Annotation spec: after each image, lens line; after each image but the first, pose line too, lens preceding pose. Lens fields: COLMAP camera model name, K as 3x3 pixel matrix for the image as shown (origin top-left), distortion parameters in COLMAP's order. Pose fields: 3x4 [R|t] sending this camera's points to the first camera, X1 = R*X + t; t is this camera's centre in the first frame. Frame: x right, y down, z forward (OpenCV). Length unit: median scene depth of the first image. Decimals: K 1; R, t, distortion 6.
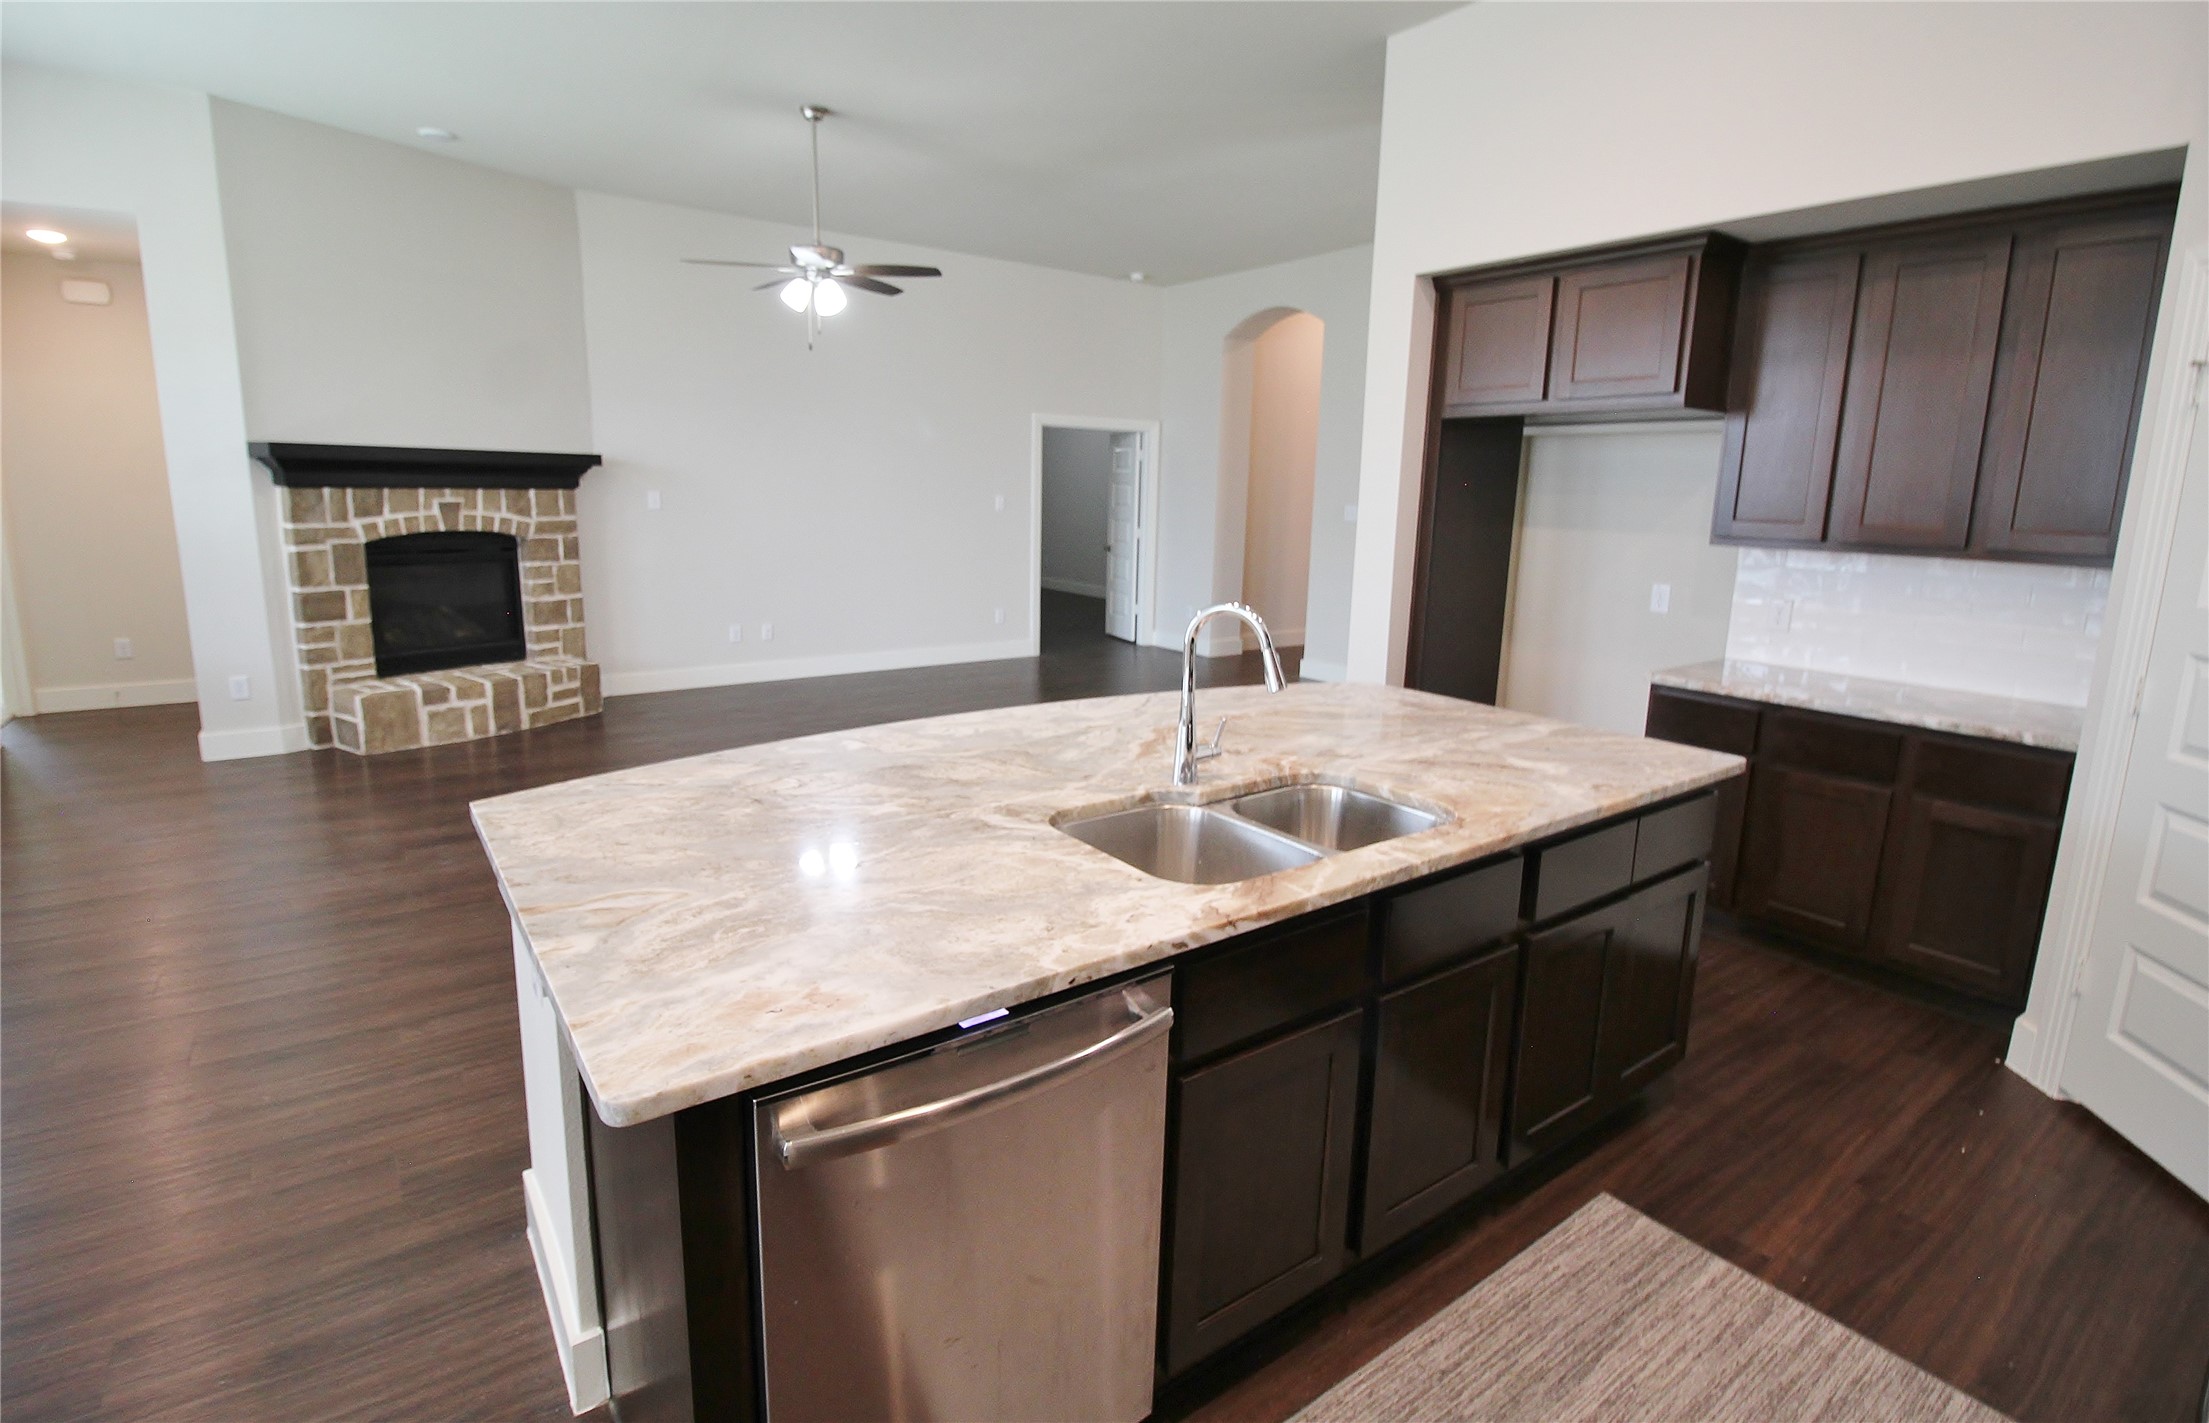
lens RADIAL K [[1049.9, 0, 1107.9], [0, 1049.9, 682.1], [0, 0, 1]] dist [0.000049, -0.013218]
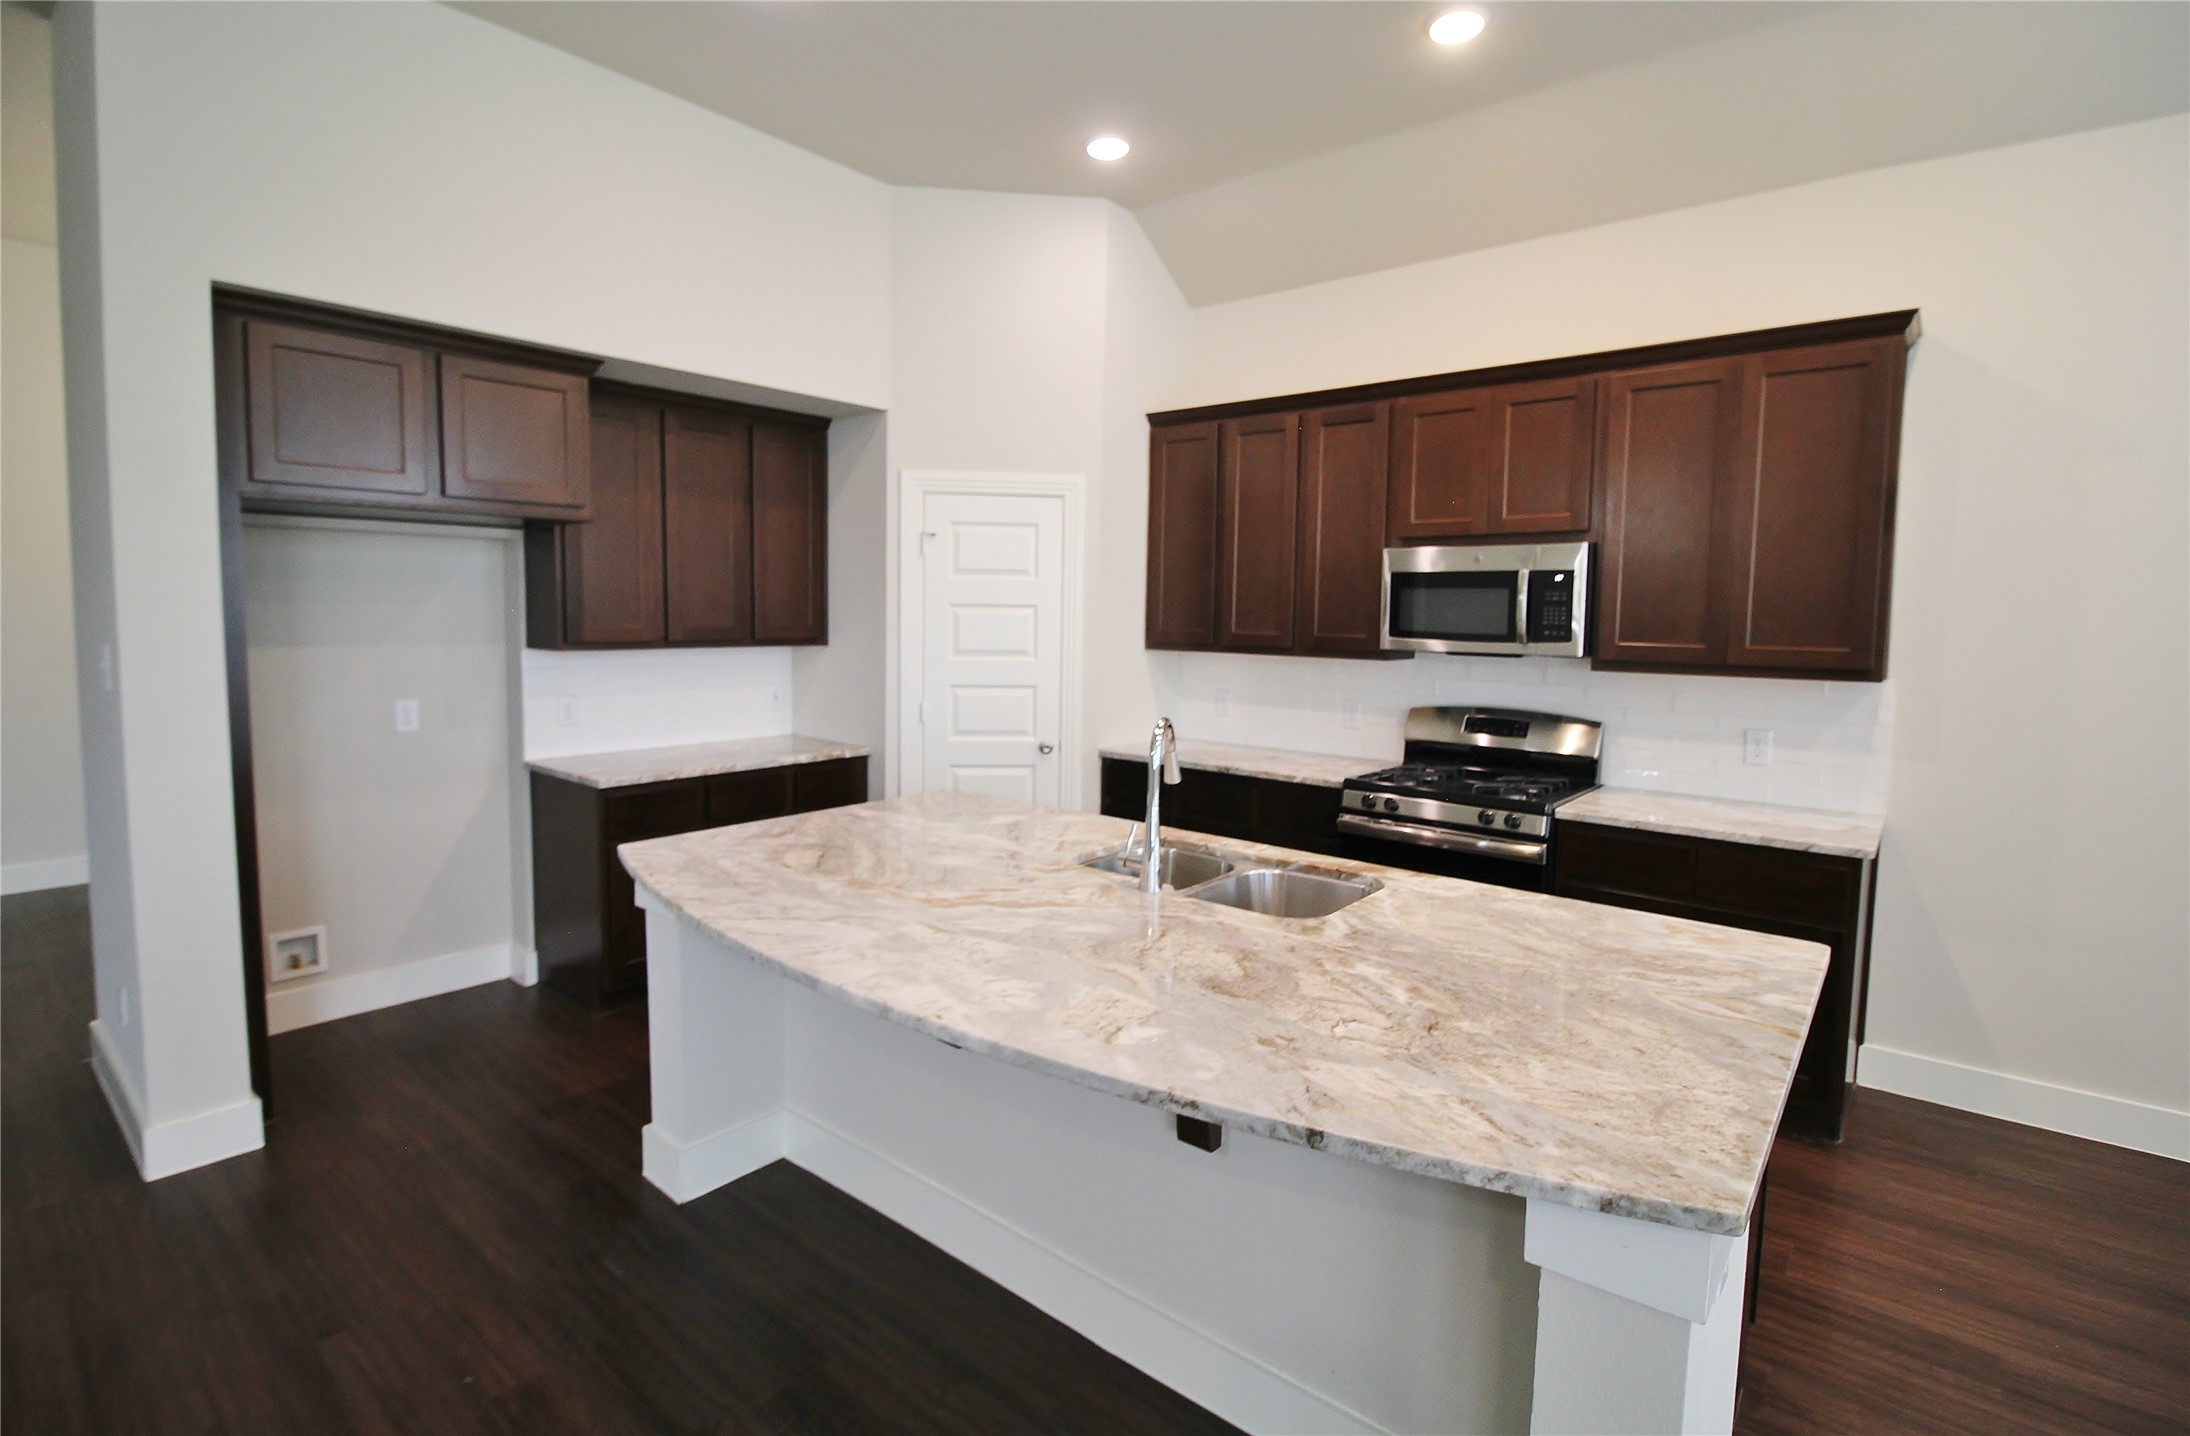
lens RADIAL K [[1018.6, 0, 1102.7], [0, 1018.6, 680.5], [0, 0, 1]] dist [-0.000549, -0.013224]
pose [[-0.248779, -0.095602, 0.963831, -1.012205], [0.157813, 0.977818, 0.137723, -0.299527], [-0.955617, 0.186367, -0.228173, 1.386771]]
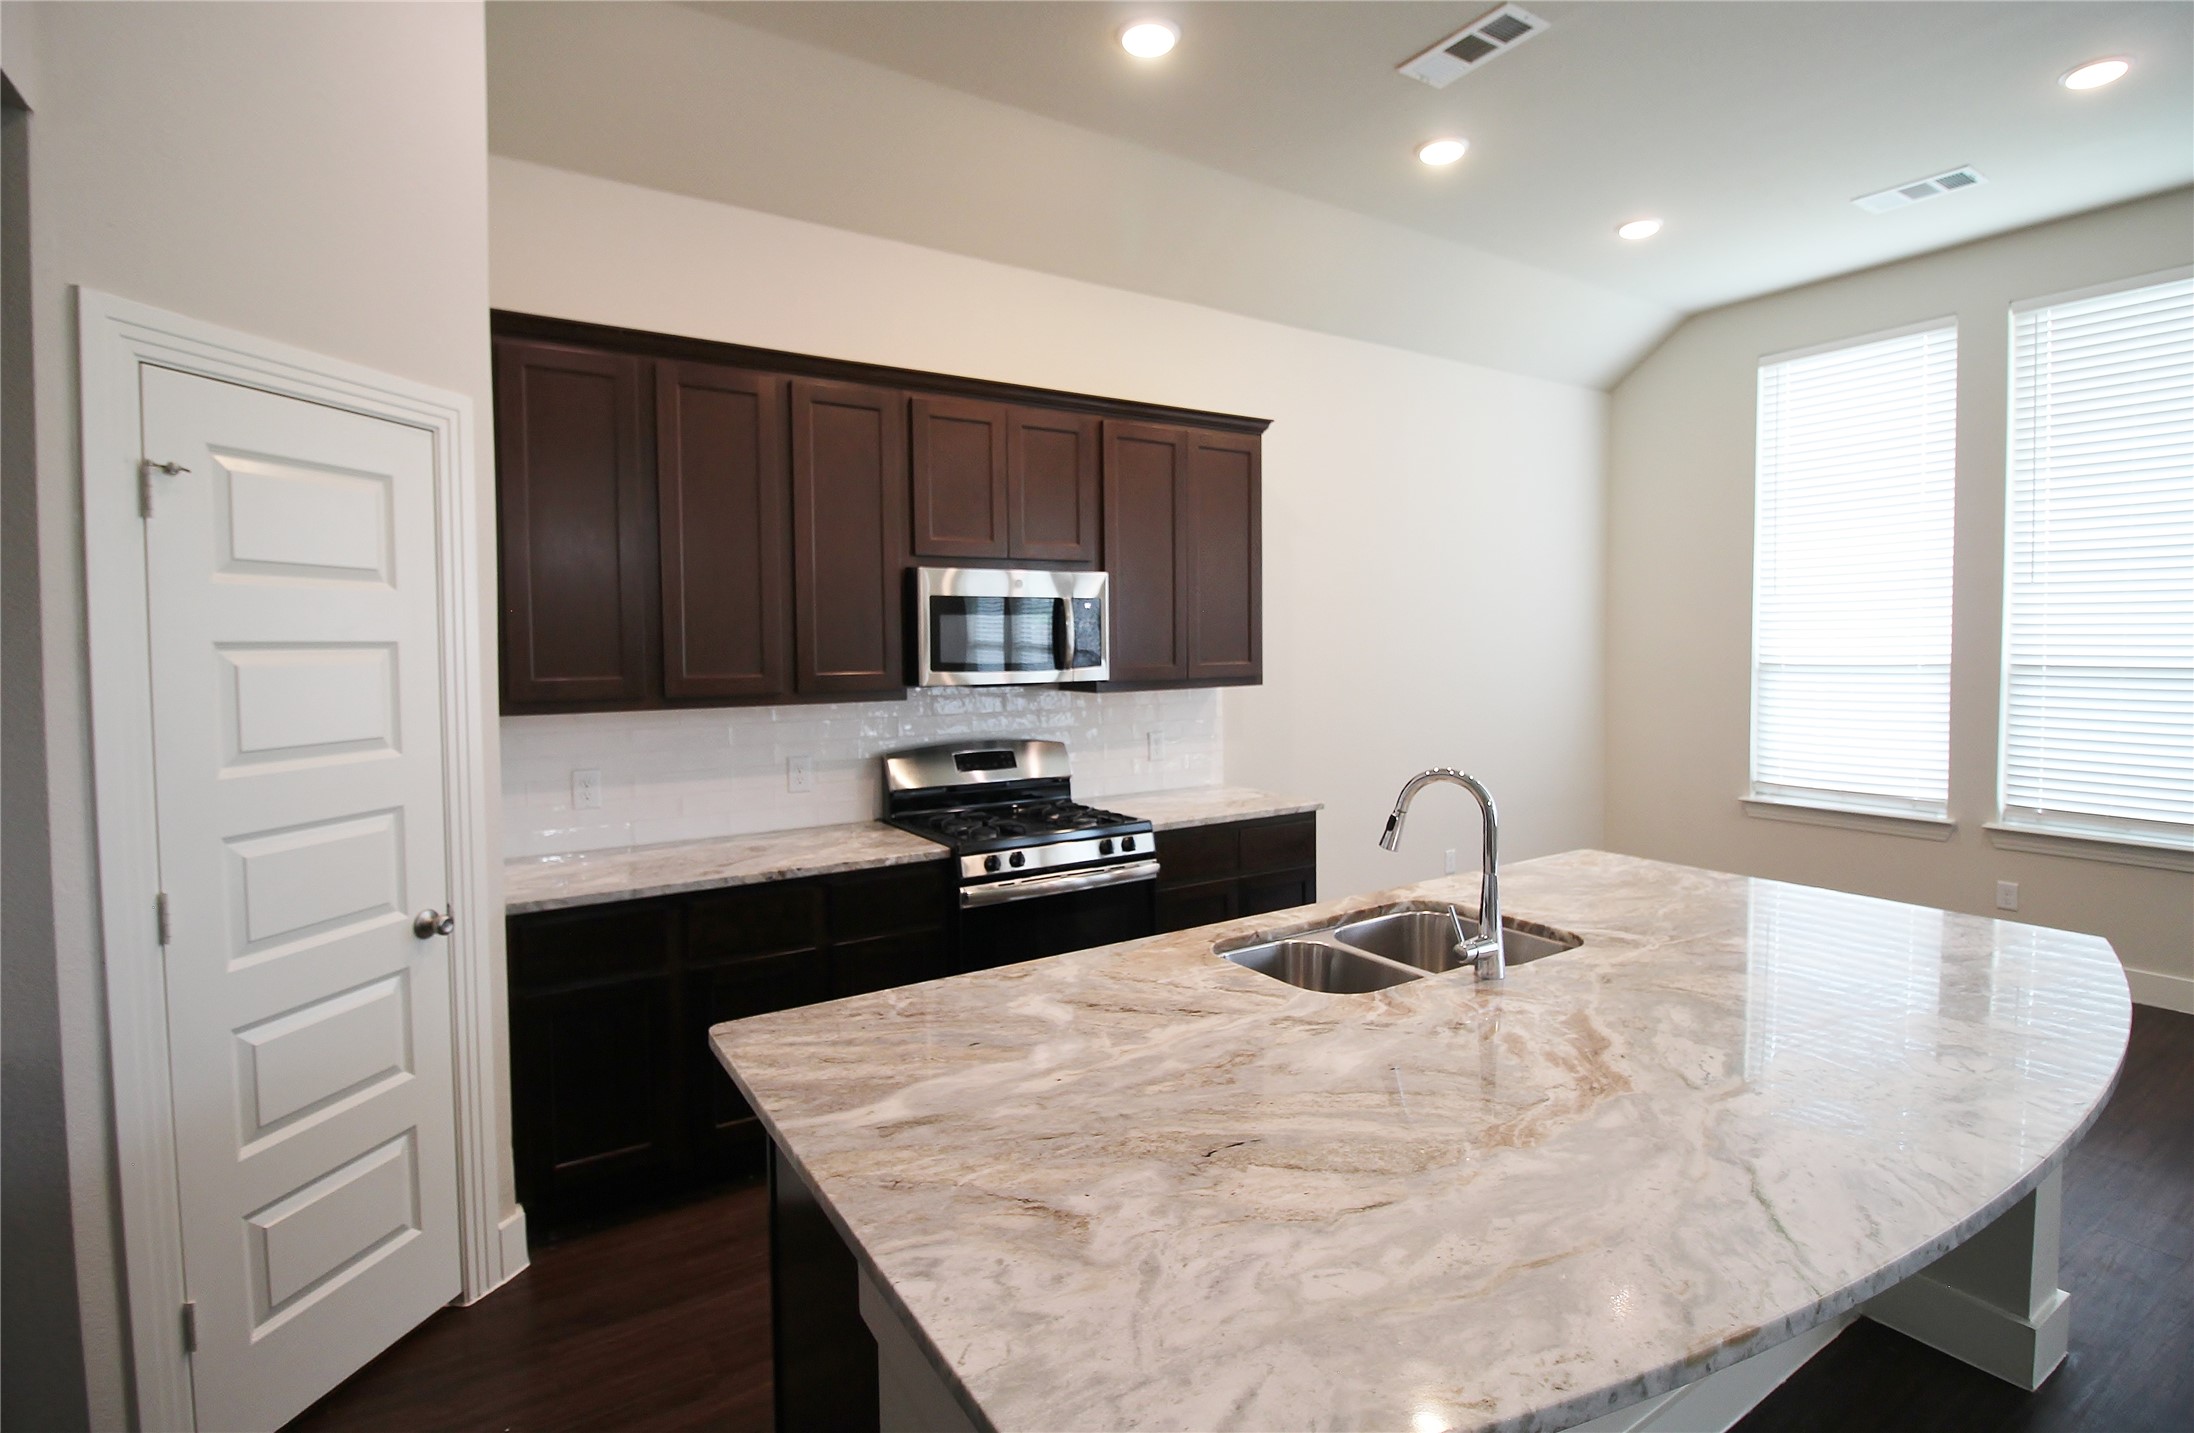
lens RADIAL K [[1020.5, 0, 1104.7], [0, 1020.5, 679.0], [0, 0, 1]] dist [-0.000549, -0.013224]
pose [[-0.998040, -0.017398, 0.060119, 0.394411], [-0.003778, 0.975582, 0.219603, -0.381558], [-0.062472, 0.218945, -0.973735, 2.020094]]
